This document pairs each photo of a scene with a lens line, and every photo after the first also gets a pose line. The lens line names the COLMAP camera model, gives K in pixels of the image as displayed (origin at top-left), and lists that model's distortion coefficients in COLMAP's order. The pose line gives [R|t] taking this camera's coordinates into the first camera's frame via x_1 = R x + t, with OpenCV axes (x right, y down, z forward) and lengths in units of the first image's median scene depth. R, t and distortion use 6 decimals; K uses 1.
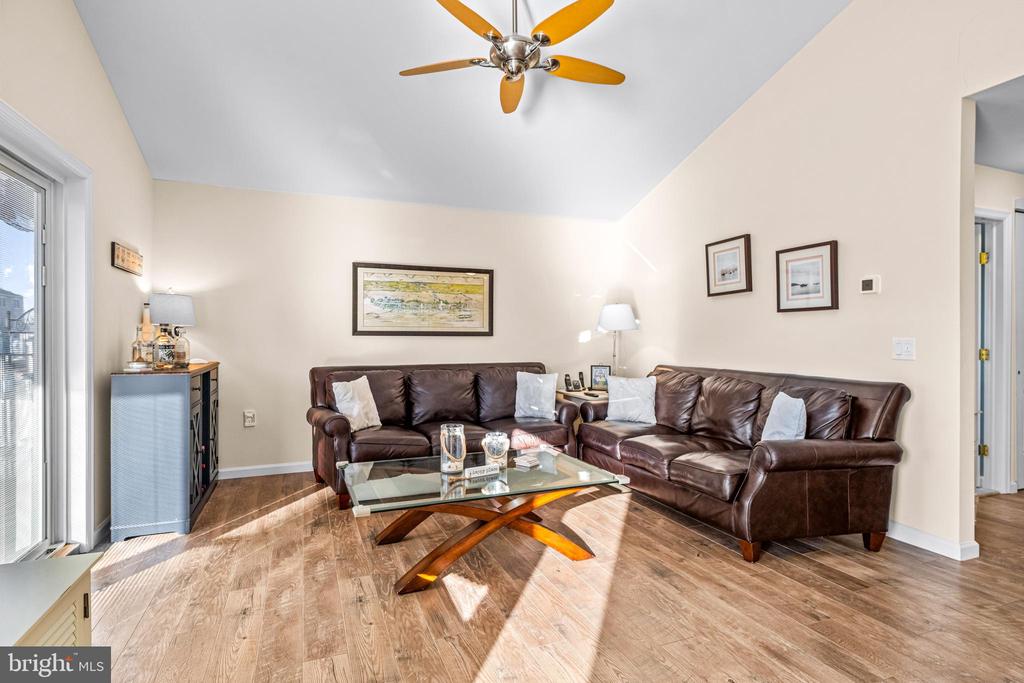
lens RADIAL K [[528.4, 0, 509.2], [0, 528.4, 342.5], [0, 0, 1]] dist [0.002172, 0.000270]
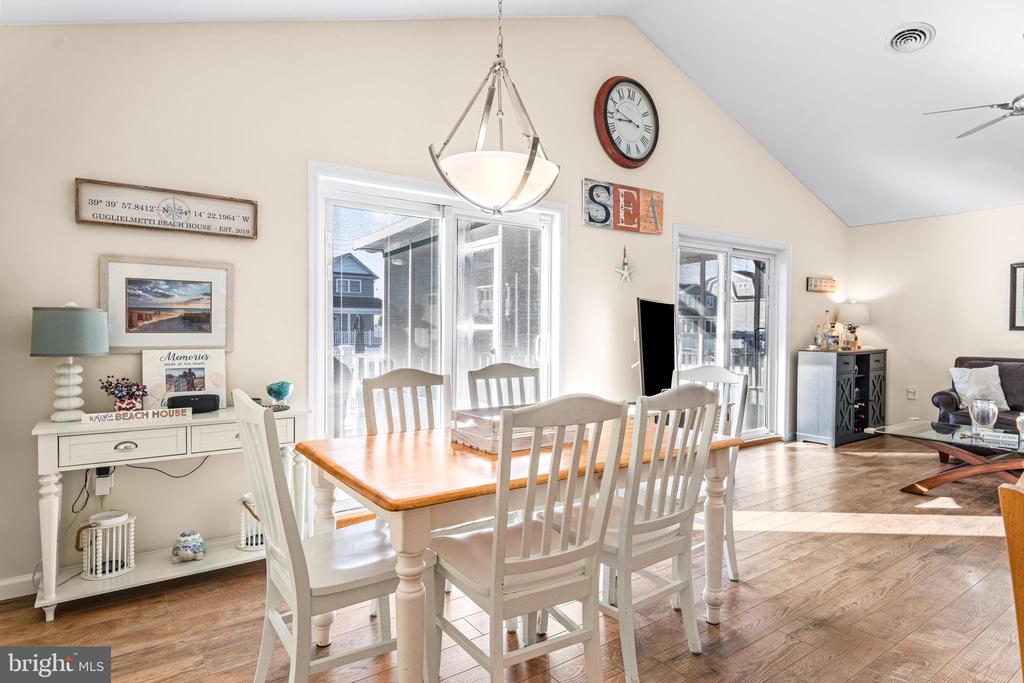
lens RADIAL K [[574.8, 0, 511.8], [0, 574.8, 336.5], [0, 0, 1]] dist [0.002394, 0.000655]
pose [[0.245604, 0.012981, -0.969283, 0.557194], [-0.012823, 0.999866, 0.010142, 0.000497], [0.969286, 0.009938, 0.245737, -0.272543]]
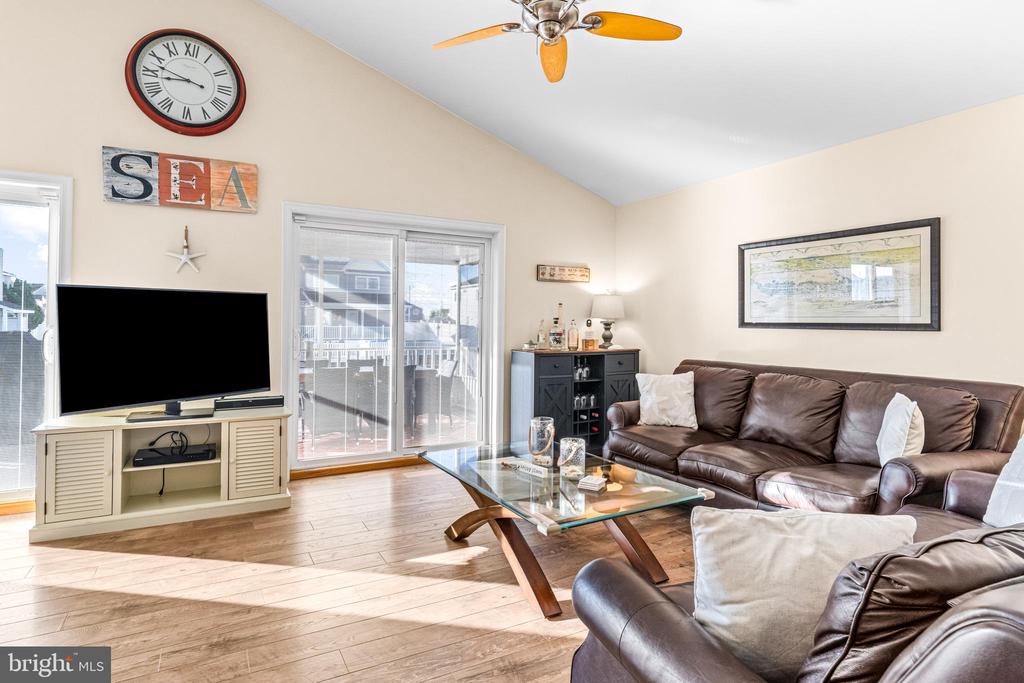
lens RADIAL K [[548.6, 0, 504.4], [0, 548.6, 321.2], [0, 0, 1]] dist [0.002218, 0.000794]
pose [[0.132664, -0.004125, -0.991152, 0.512077], [-0.018538, 0.999806, -0.006642, -0.009818], [0.990988, 0.019255, 0.132562, 0.445693]]
